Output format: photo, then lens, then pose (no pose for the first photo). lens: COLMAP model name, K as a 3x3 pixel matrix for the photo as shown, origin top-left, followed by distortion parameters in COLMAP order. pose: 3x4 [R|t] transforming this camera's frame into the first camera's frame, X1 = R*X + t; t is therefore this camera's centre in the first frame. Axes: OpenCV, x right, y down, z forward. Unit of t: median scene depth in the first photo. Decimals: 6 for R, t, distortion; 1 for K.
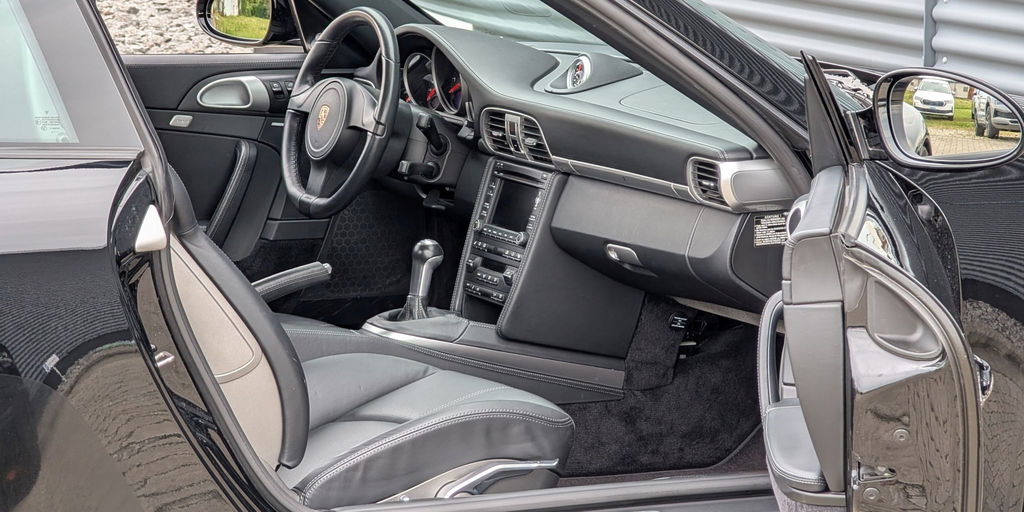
lens RADIAL K [[3586.6, 0, 579.5], [0, 3586.6, 257.4], [0, 0, 1]] dist [-0.003301, 25.571270]
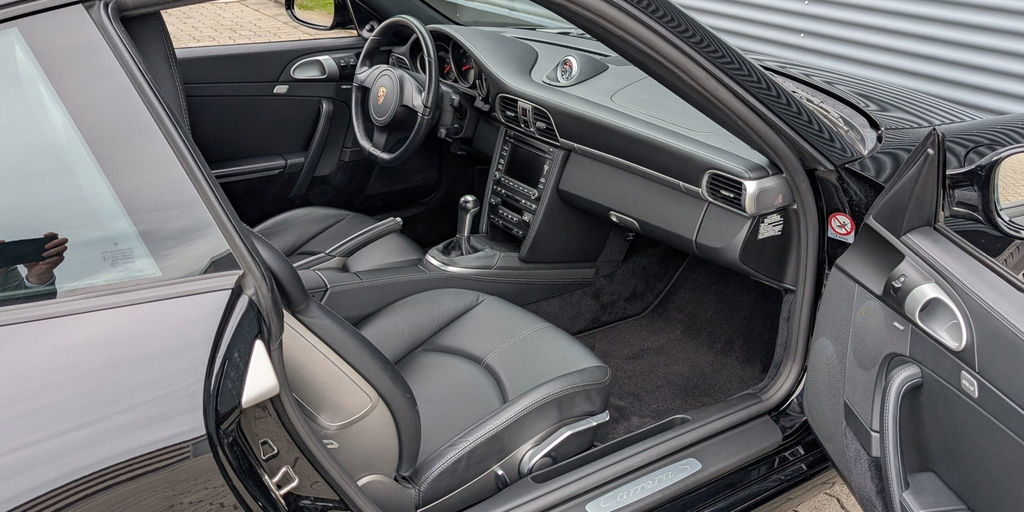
lens RADIAL K [[1146.7, 0, 593.0], [0, 1146.7, 370.3], [0, 0, 1]] dist [0.147938, -0.022376]
pose [[0.990233, -0.049755, 0.130246, -0.055690], [0.012648, 0.962362, 0.271476, -0.060930], [-0.138851, -0.267177, 0.953592, 0.531143]]
